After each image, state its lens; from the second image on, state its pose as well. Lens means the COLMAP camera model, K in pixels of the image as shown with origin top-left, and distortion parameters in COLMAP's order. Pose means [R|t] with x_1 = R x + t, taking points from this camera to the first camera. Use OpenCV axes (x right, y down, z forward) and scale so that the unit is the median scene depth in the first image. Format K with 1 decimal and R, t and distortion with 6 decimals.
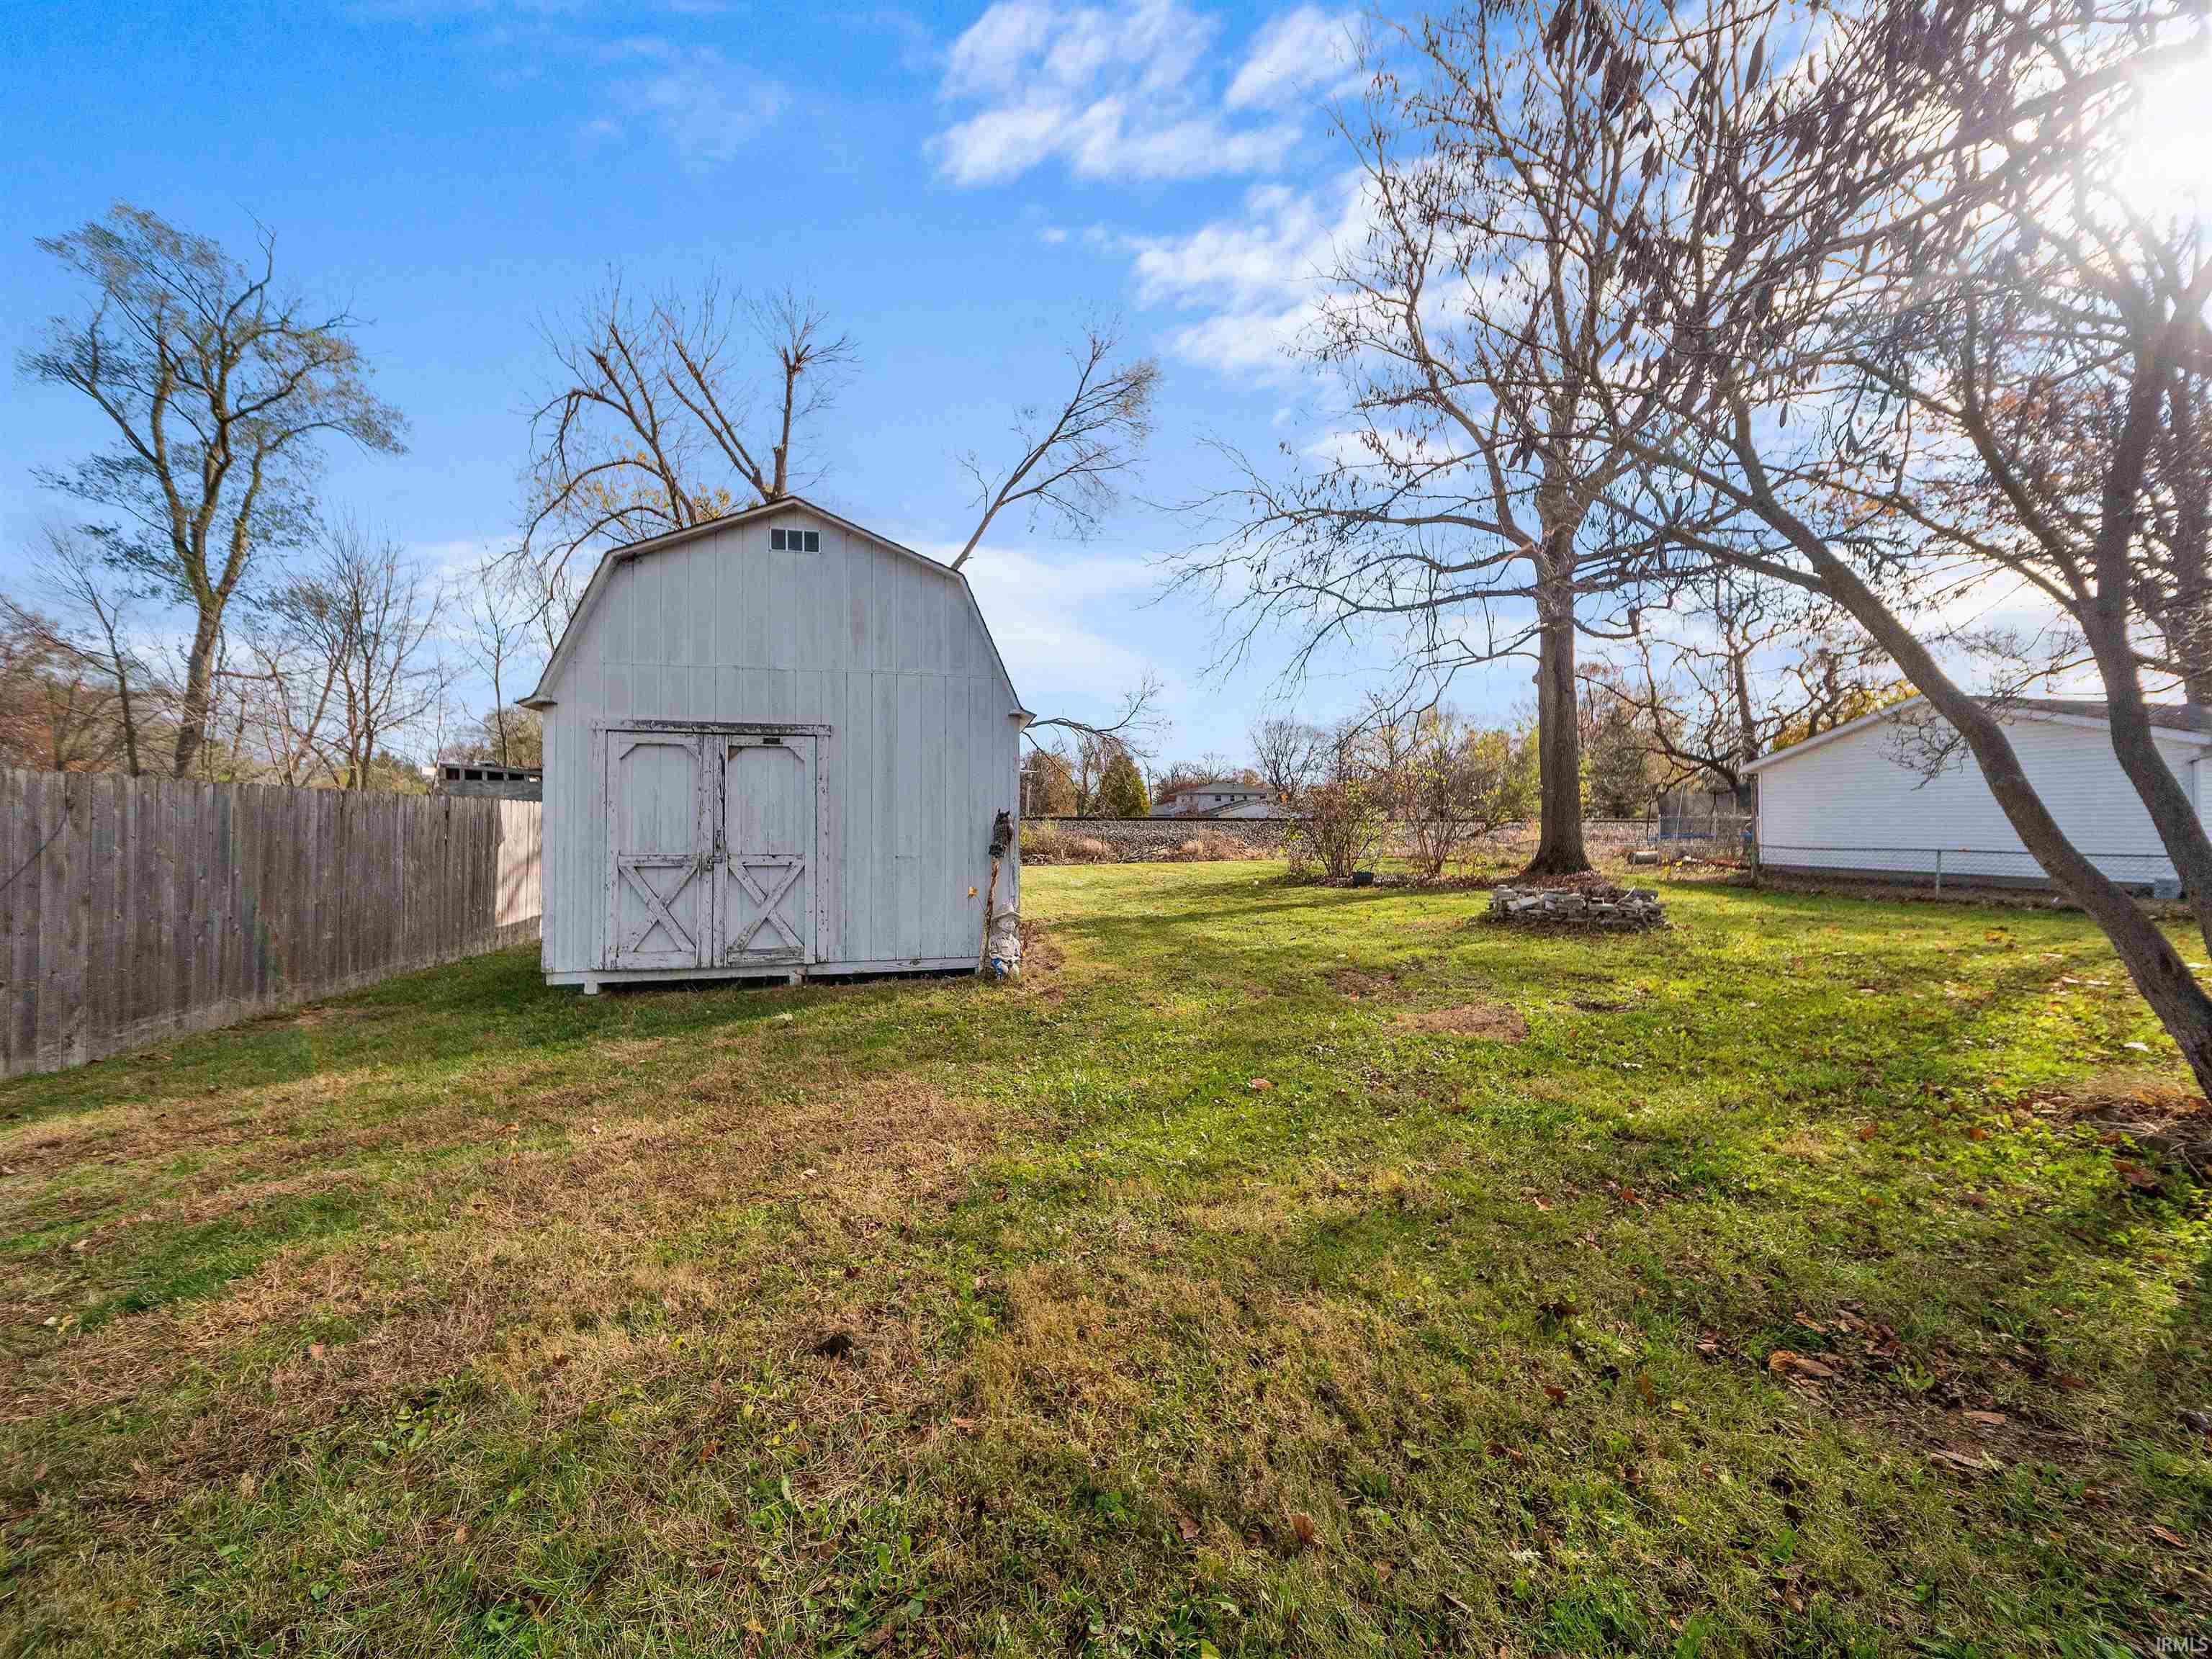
lens RADIAL K [[807.5, 0, 1098.0], [0, 807.5, 810.8], [0, 0, 1]] dist [0.019052, -0.004557]
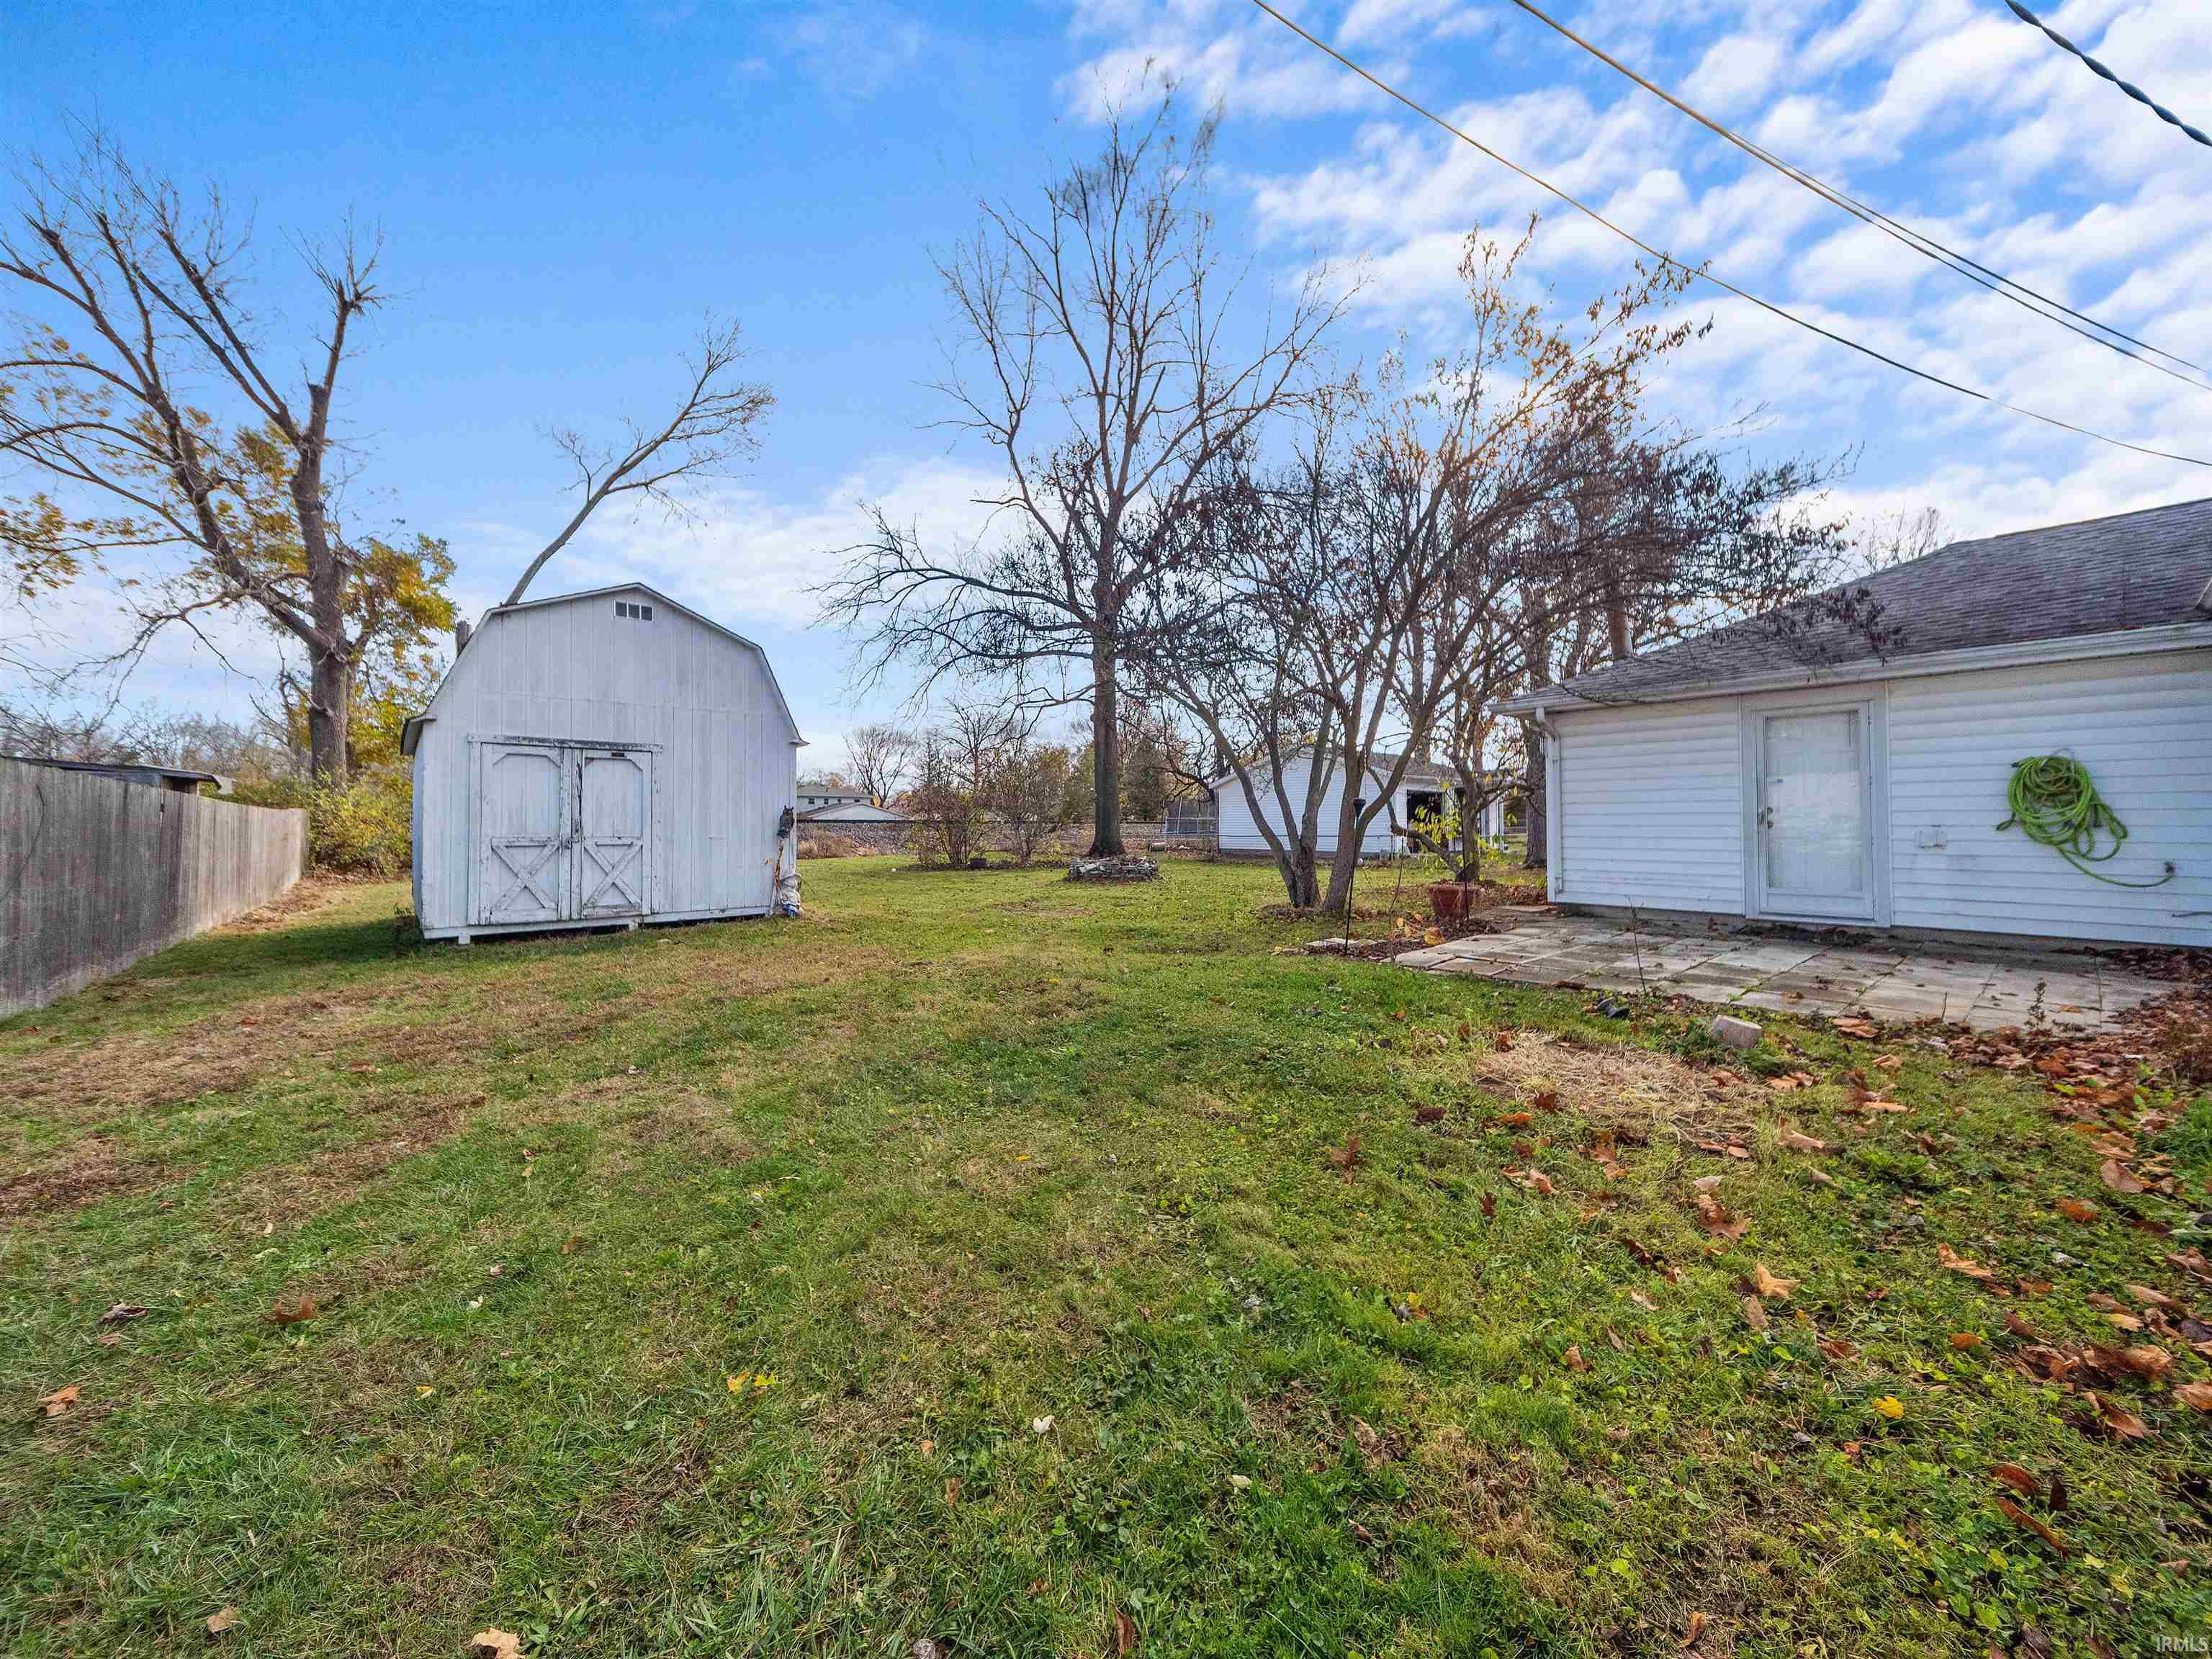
lens RADIAL K [[807.5, 0, 1103.9], [0, 807.5, 821.9], [0, 0, 1]] dist [0.019052, -0.004557]
pose [[0.870372, -0.001053, 0.492393, -0.155699], [-0.003098, 0.999966, 0.007614, 0.006700], [-0.492384, -0.008152, 0.870340, -0.267843]]
